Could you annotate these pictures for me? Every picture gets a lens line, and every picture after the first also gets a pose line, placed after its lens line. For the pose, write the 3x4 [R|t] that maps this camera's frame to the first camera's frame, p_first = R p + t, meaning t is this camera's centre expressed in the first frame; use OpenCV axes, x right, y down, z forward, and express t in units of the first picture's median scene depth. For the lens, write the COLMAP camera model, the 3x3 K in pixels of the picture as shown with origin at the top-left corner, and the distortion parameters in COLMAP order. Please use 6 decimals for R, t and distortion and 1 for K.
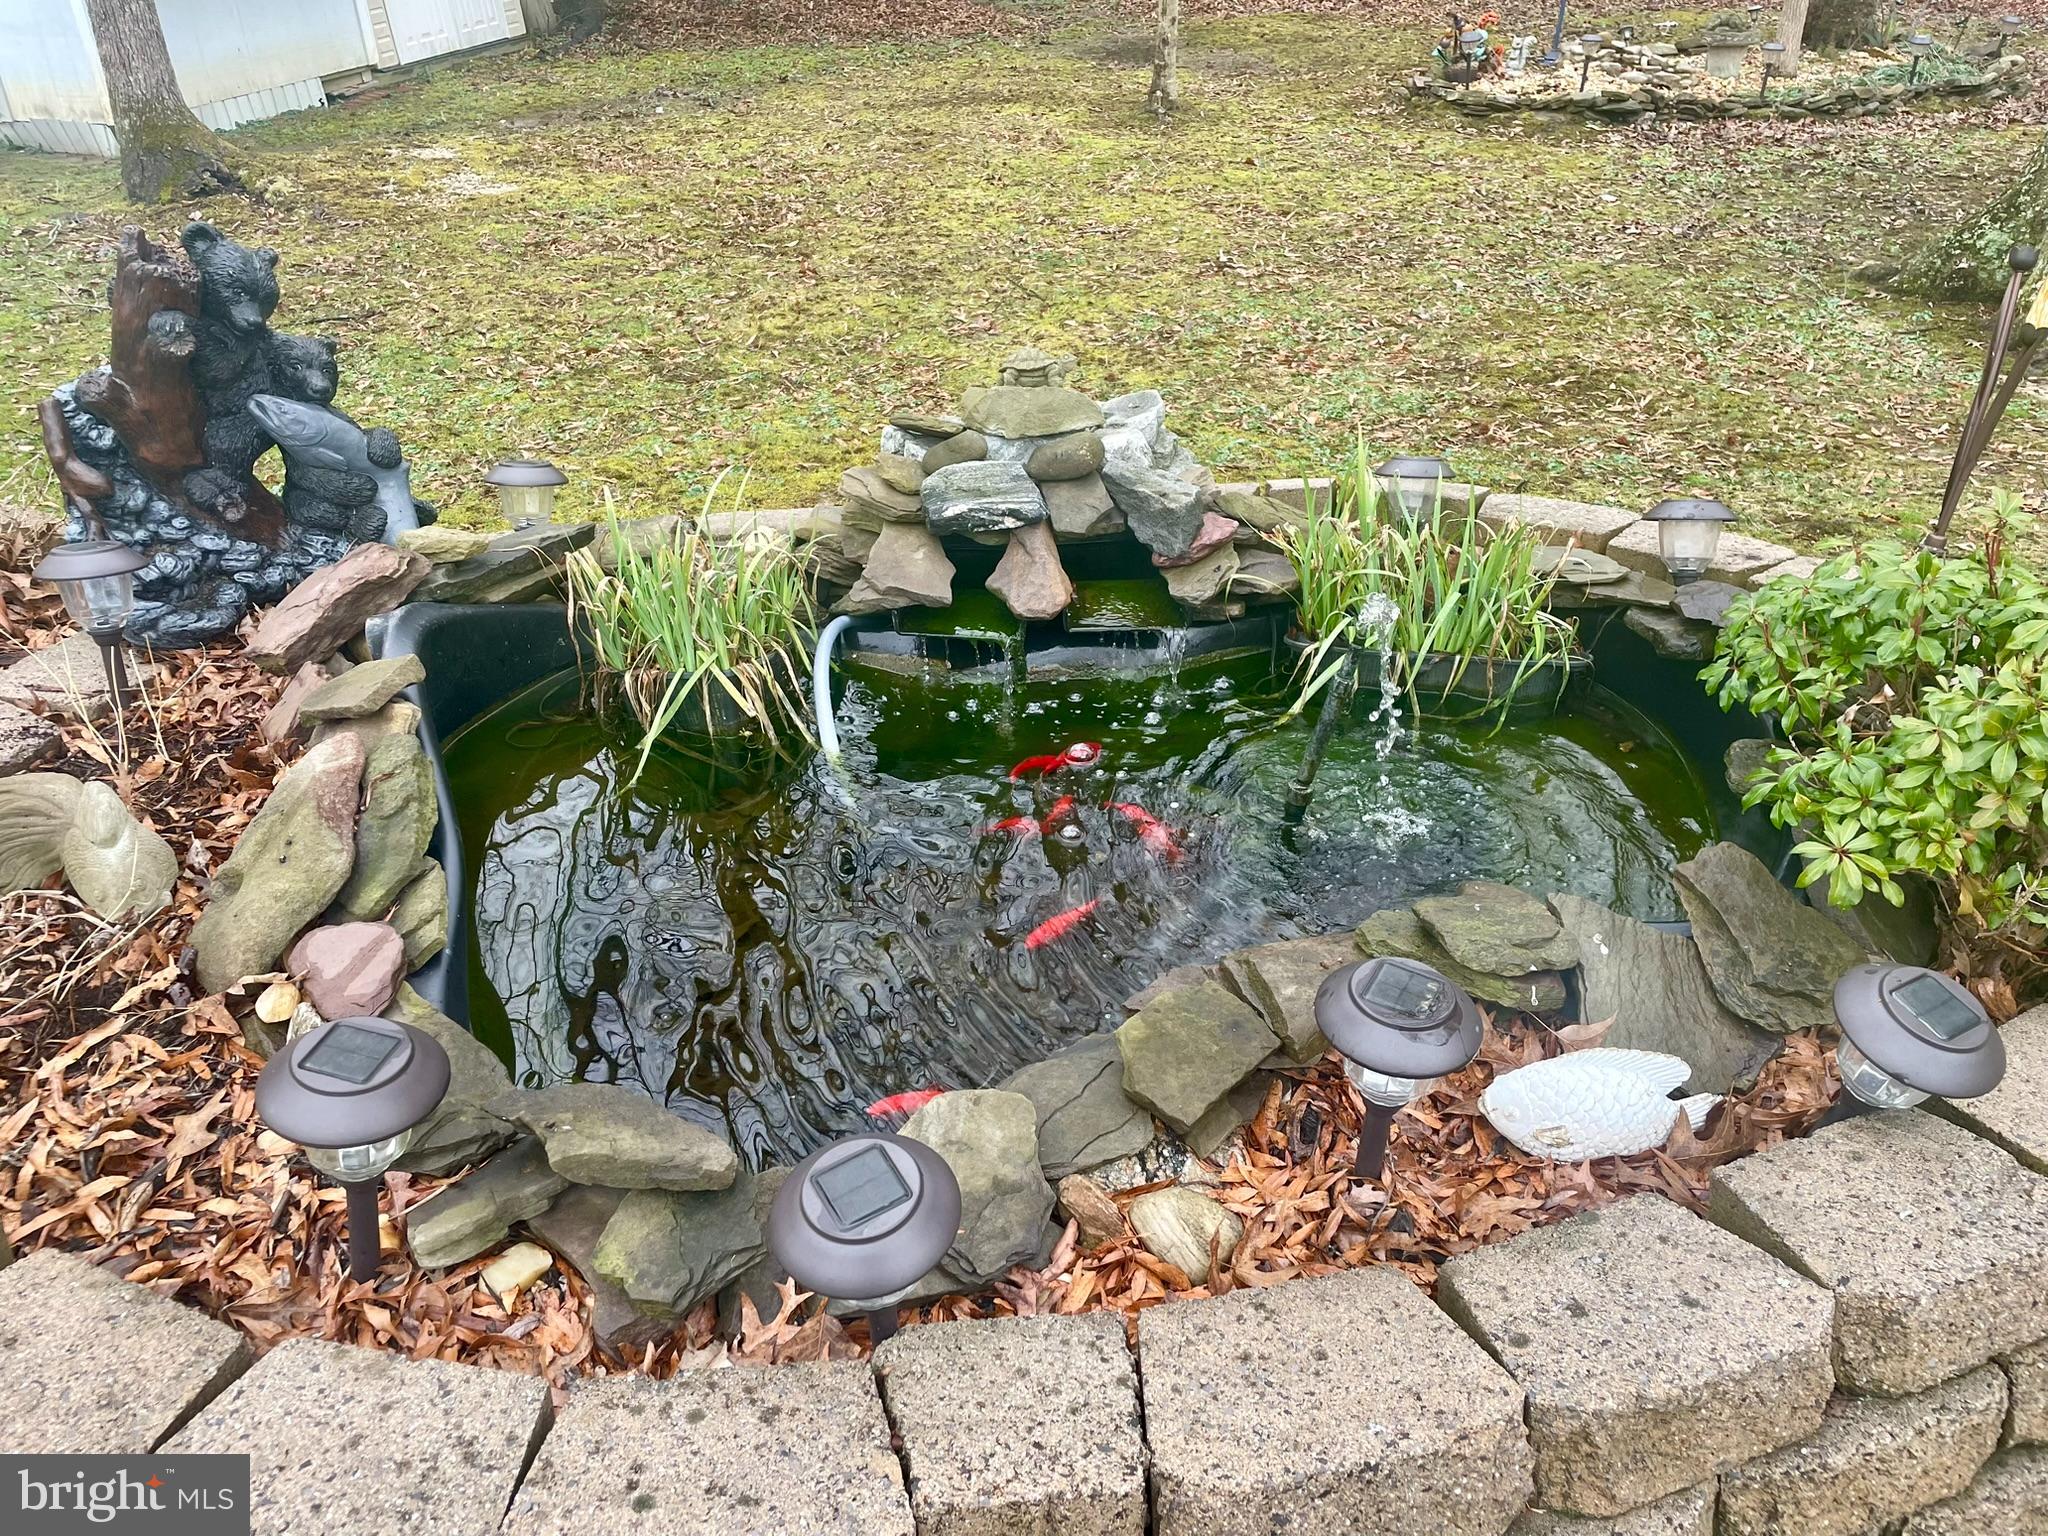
lens RADIAL K [[1549.3, 0, 1028.0], [0, 1549.3, 760.7], [0, 0, 1]] dist [0.091325, -0.114842]
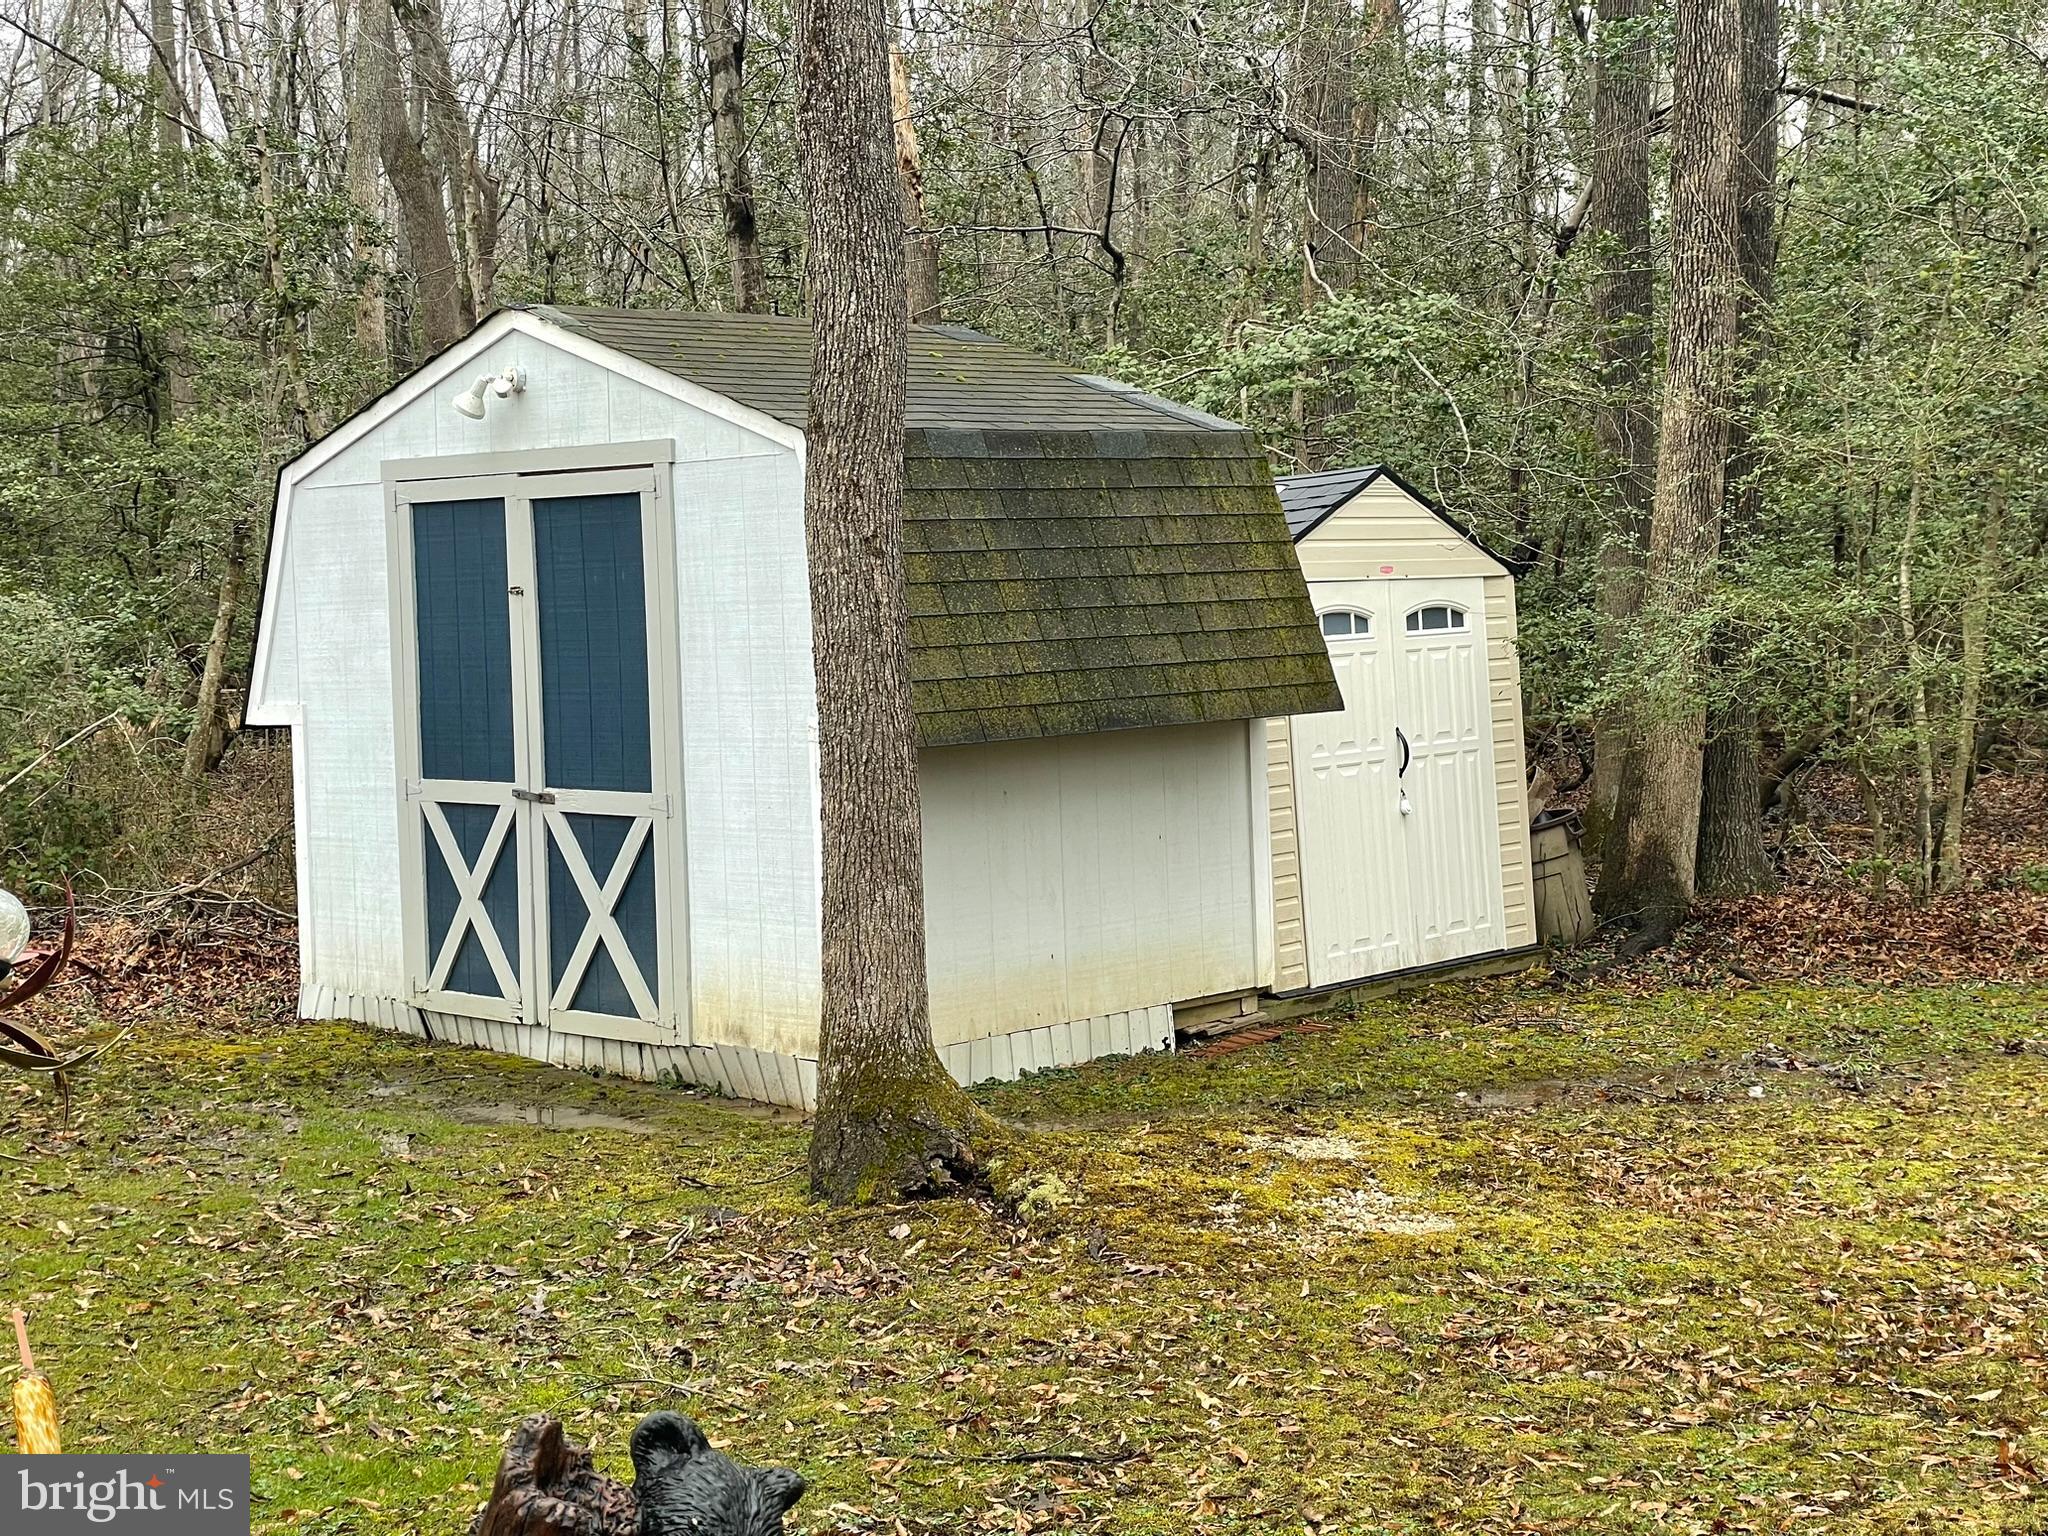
lens RADIAL K [[3056.6, 0, 1012.9], [0, 3056.6, 761.7], [0, 0, 1]] dist [0.178329, -0.465969]
pose [[0.895397, 0.015772, -0.444989, -0.001110], [-0.221298, 0.882970, -0.413994, -0.044381], [0.386383, 0.469164, 0.794099, 0.054967]]
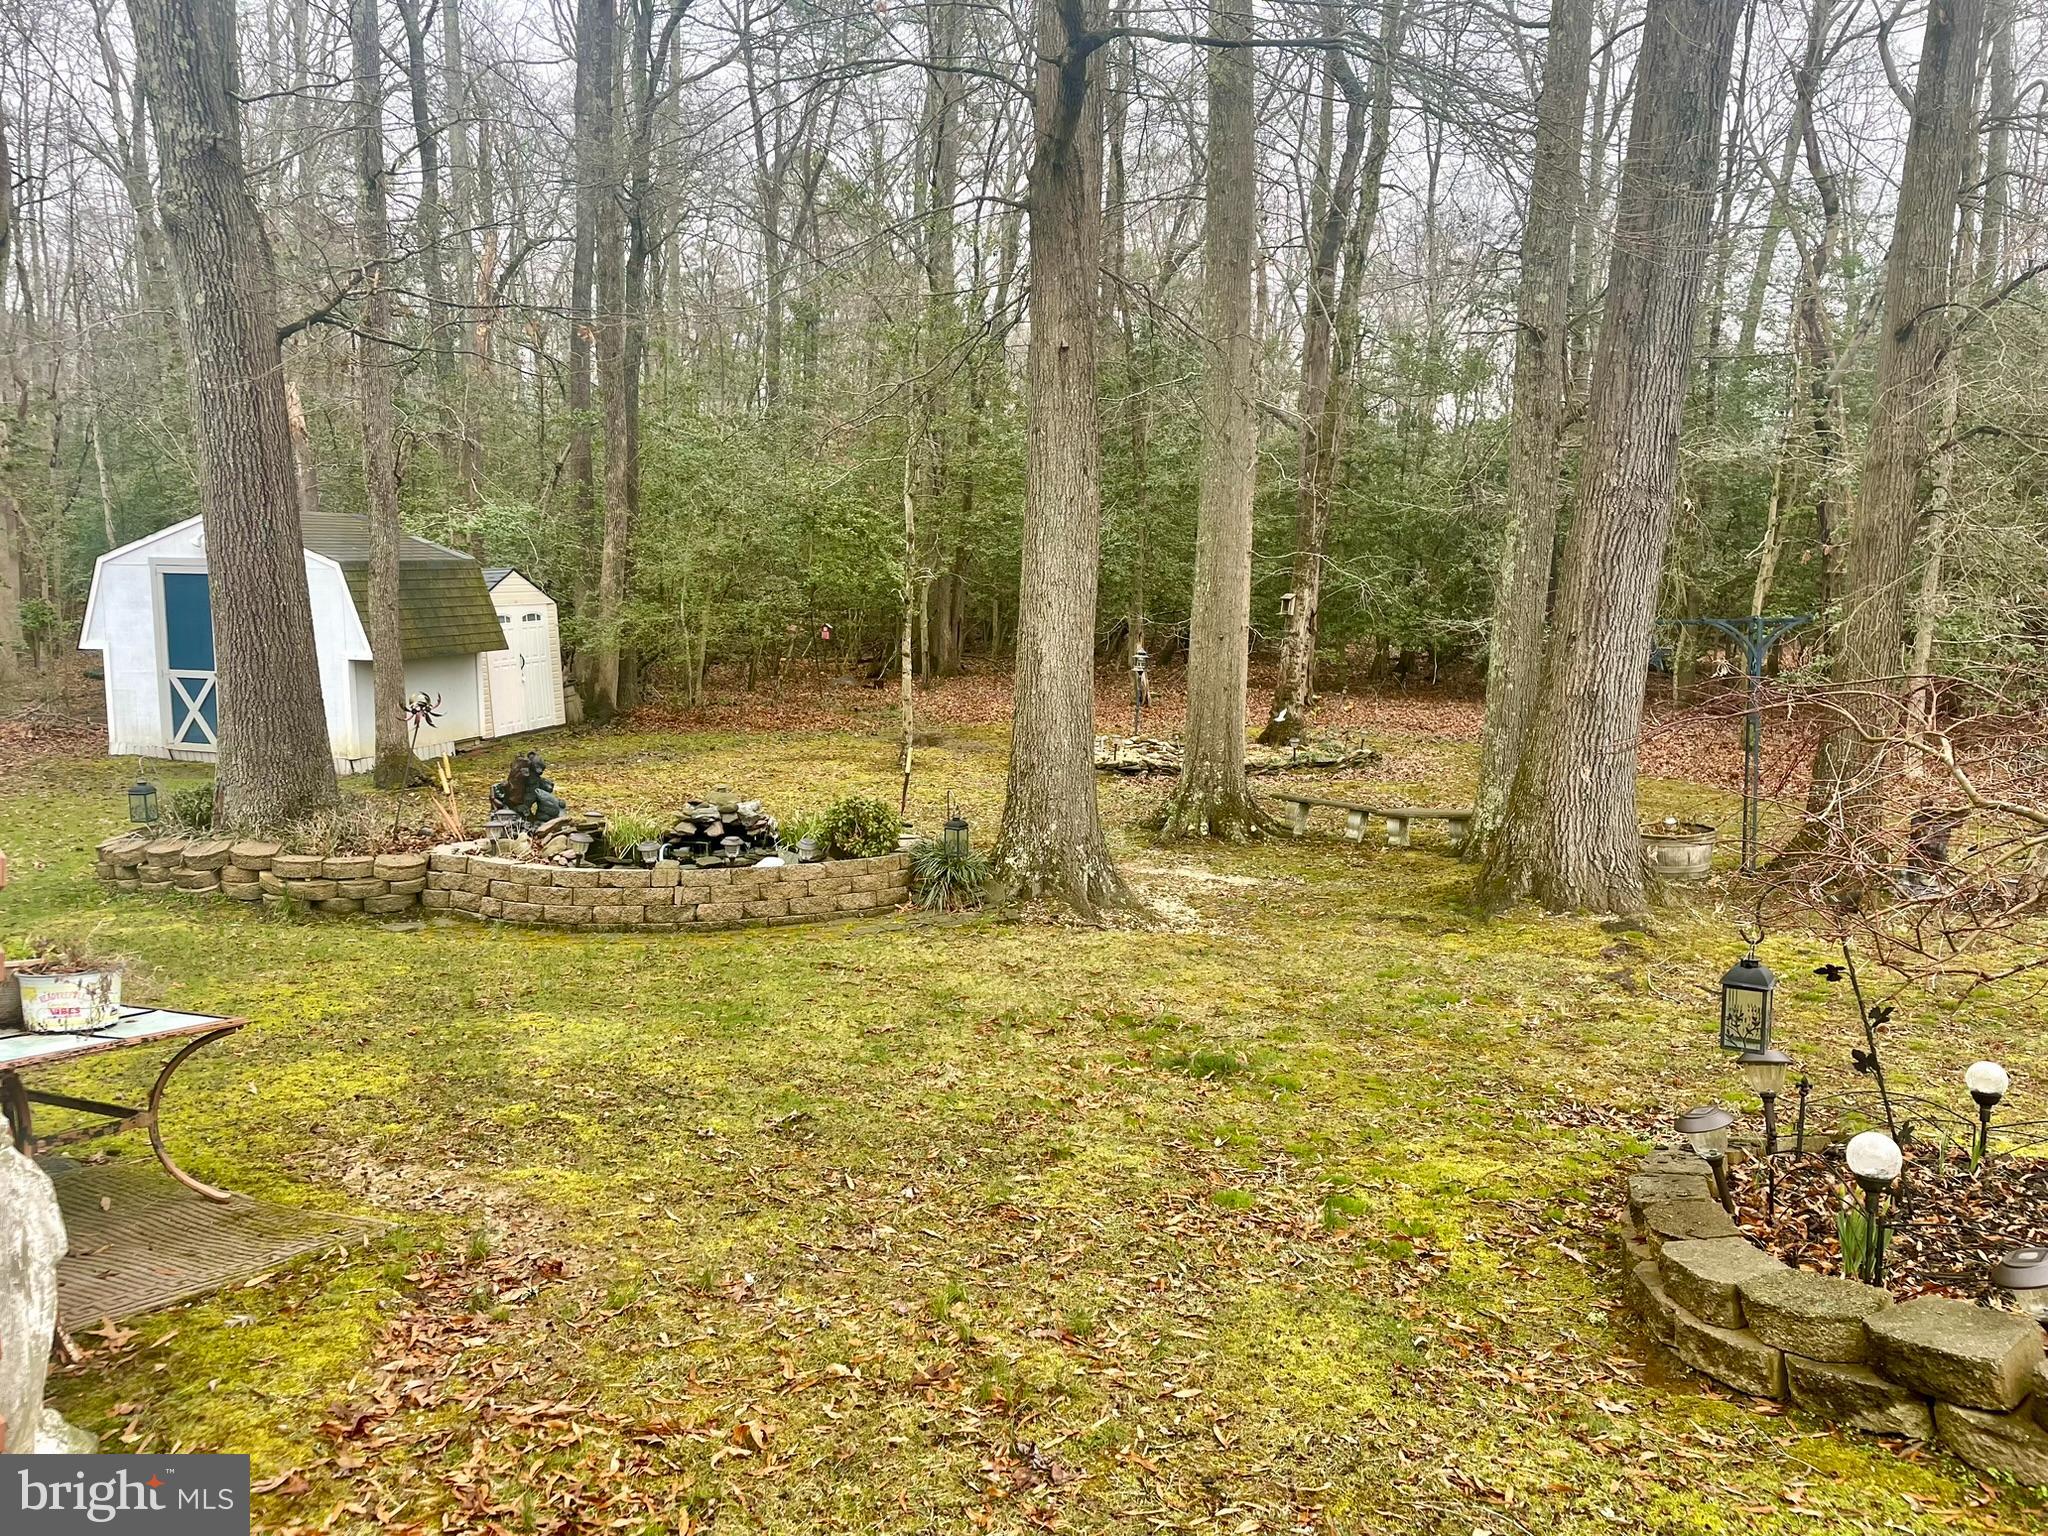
lens RADIAL K [[1549.3, 0, 1028.0], [0, 1549.3, 760.7], [0, 0, 1]] dist [0.091325, -0.114842]
pose [[0.999325, 0.020609, 0.030425, 0.229590], [-0.006409, 0.912987, -0.407939, 0.454878], [-0.036185, 0.407468, 0.912502, -0.946429]]
